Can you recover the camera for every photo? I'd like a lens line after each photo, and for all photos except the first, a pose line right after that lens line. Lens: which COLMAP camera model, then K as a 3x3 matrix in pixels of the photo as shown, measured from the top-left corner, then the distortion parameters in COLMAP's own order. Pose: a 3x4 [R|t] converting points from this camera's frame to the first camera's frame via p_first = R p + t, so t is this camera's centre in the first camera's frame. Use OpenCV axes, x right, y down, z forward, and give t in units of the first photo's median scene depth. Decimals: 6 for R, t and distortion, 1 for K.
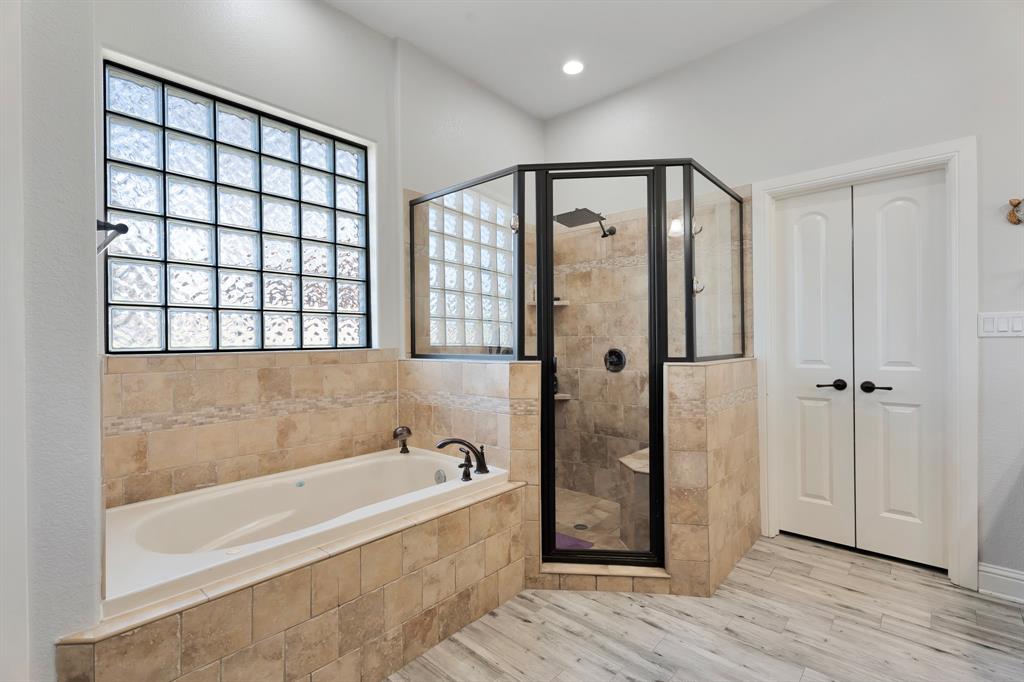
lens RADIAL K [[457.1, 0, 515.9], [0, 457.1, 342.4], [0, 0, 1]] dist [-0.003100, 0.000949]
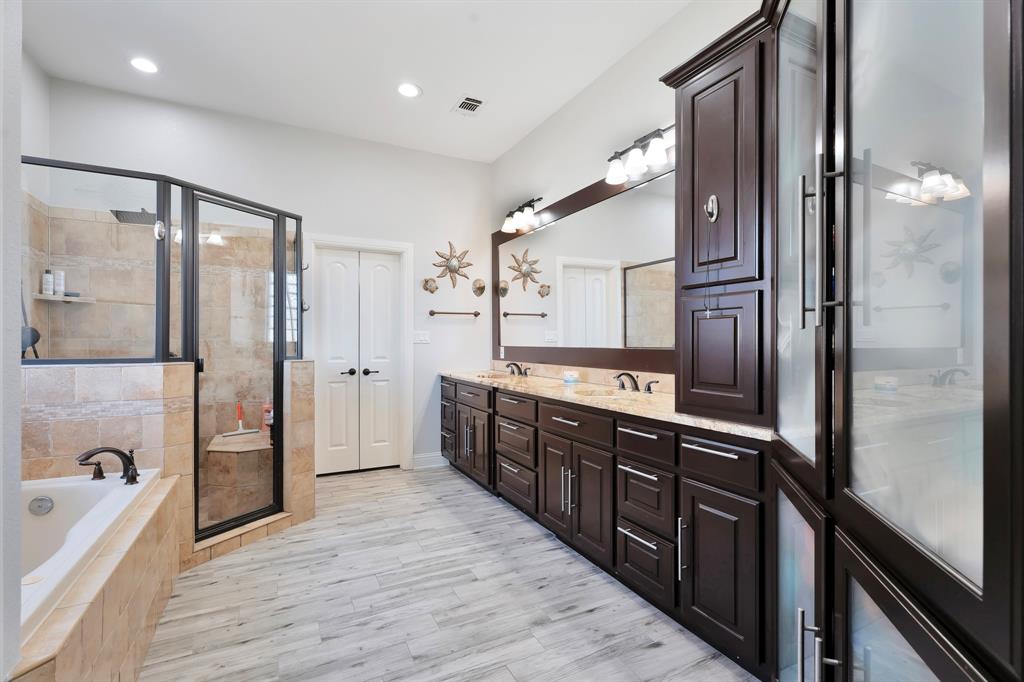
lens RADIAL K [[457.1, 0, 506.2], [0, 457.1, 342.5], [0, 0, 1]] dist [-0.003100, 0.000949]
pose [[0.360440, 0.008079, 0.932747, -0.711384], [-0.000959, 0.999965, -0.008291, 0.002014], [-0.932782, 0.002094, 0.360435, -0.110291]]
